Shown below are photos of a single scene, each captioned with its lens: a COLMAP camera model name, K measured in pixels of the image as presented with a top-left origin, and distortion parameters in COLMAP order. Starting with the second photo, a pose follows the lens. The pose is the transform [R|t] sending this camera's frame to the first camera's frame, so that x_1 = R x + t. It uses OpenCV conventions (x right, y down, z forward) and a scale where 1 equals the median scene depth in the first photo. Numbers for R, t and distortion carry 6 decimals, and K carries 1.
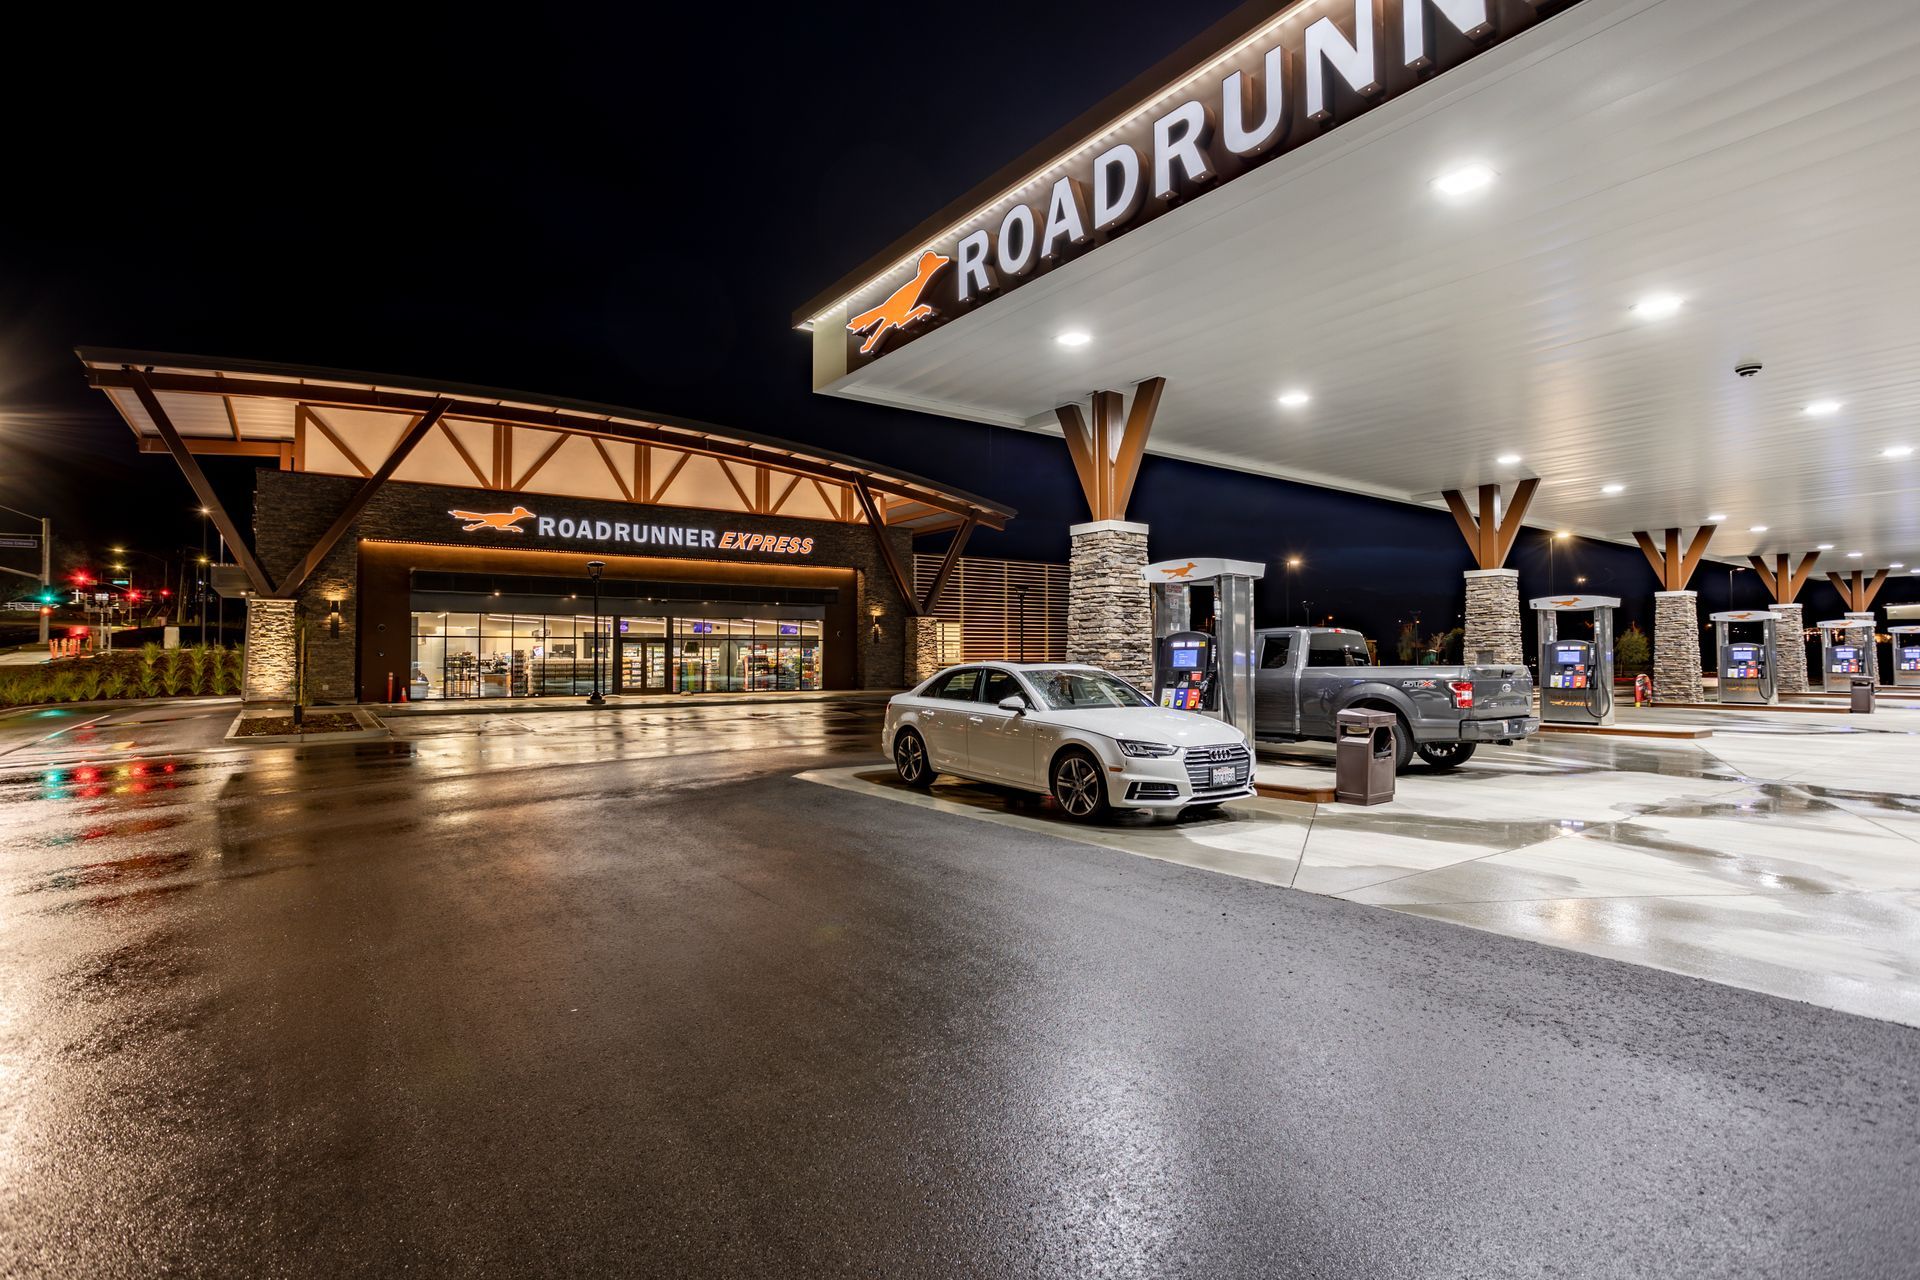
lens RADIAL K [[921.7, 0, 958.0], [0, 921.7, 641.2], [0, 0, 1]] dist [-0.036986, 0.002527]
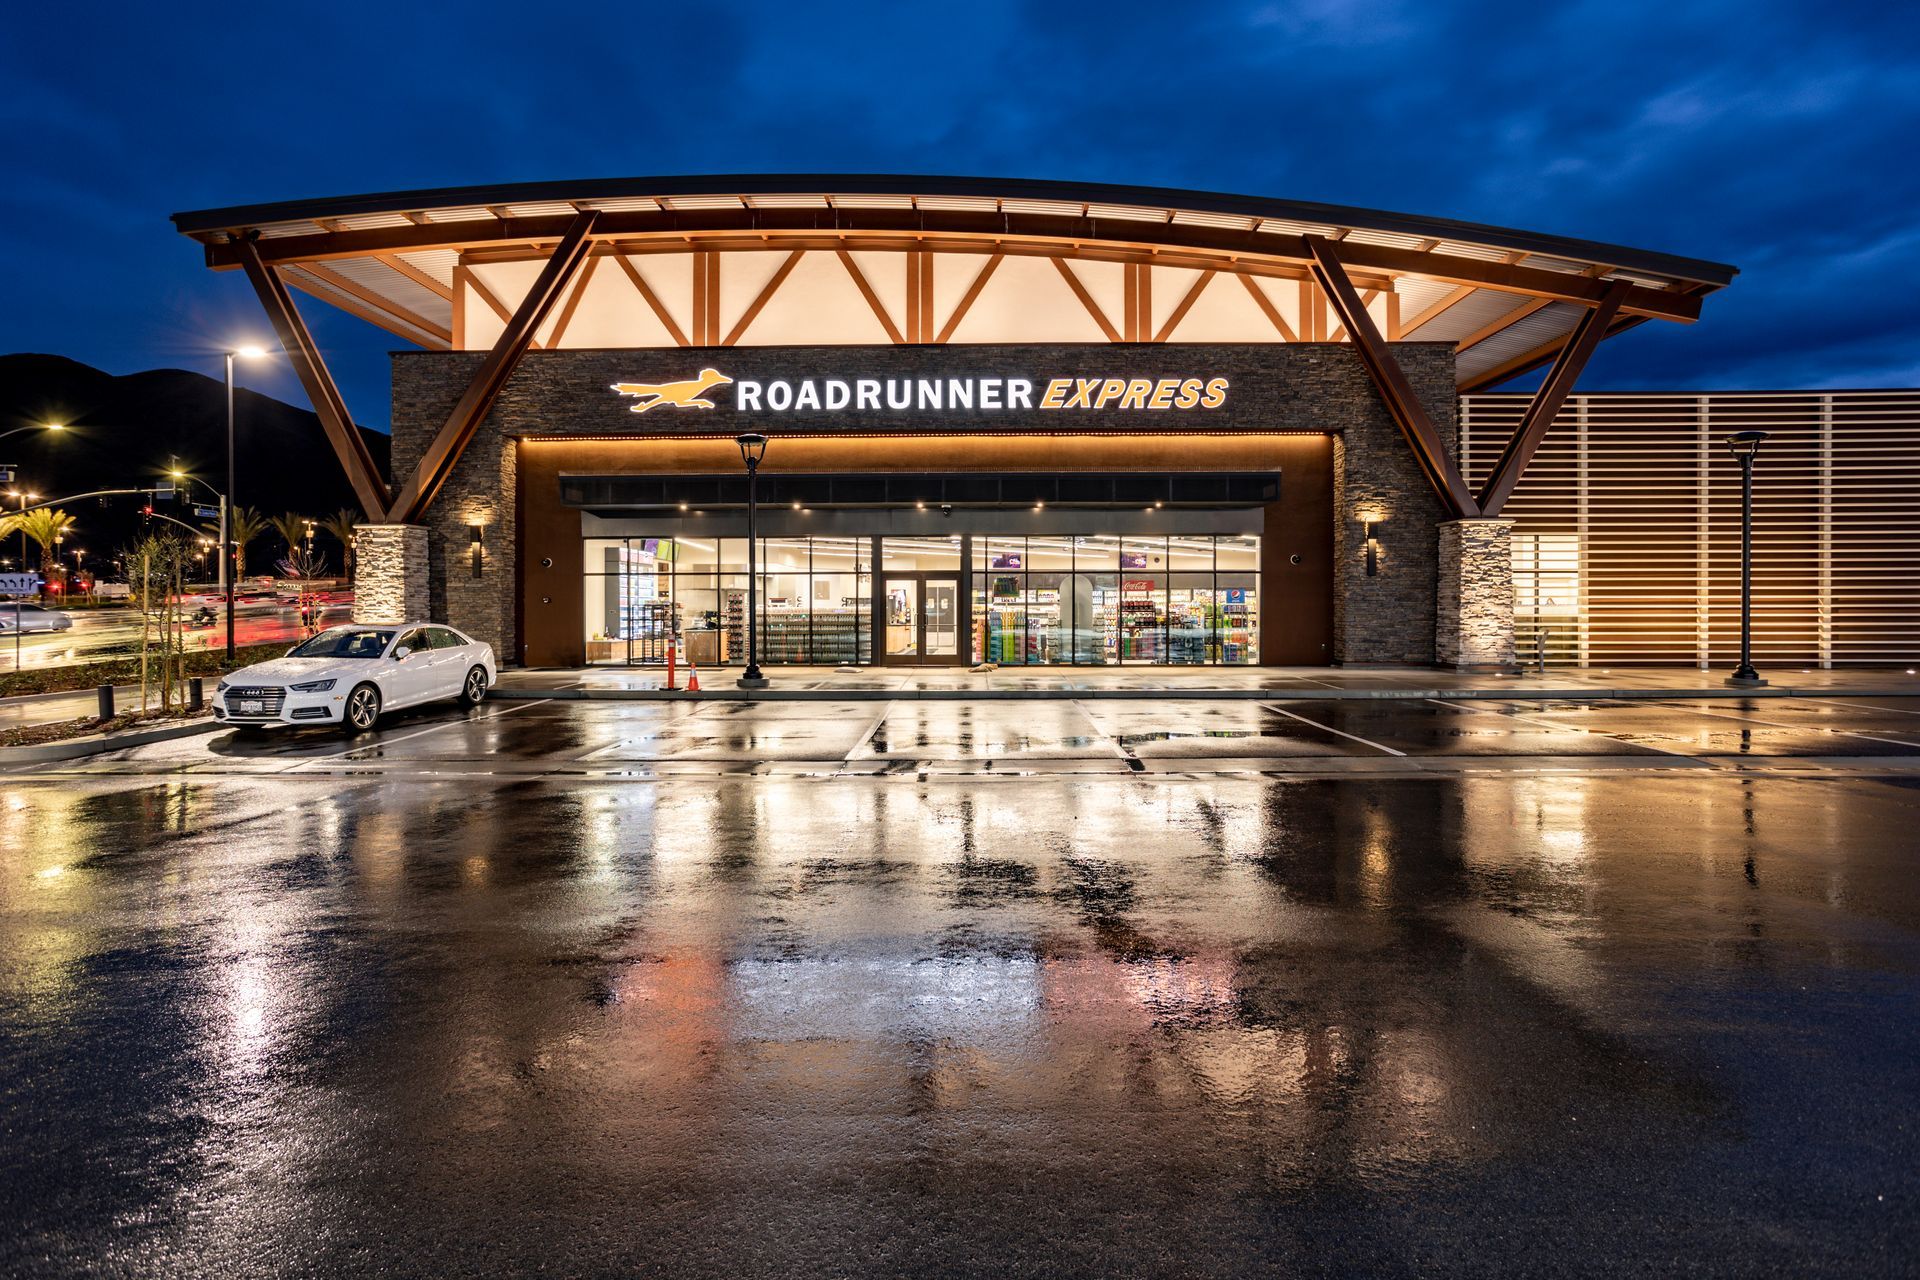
lens RADIAL K [[921.7, 0, 960.4], [0, 921.7, 615.8], [0, 0, 1]] dist [-0.036986, 0.002527]
pose [[0.795219, 0.006248, -0.606290, 0.041547], [0.010844, 0.999640, 0.024525, 0.010187], [0.606225, -0.026078, 0.794865, 0.526662]]
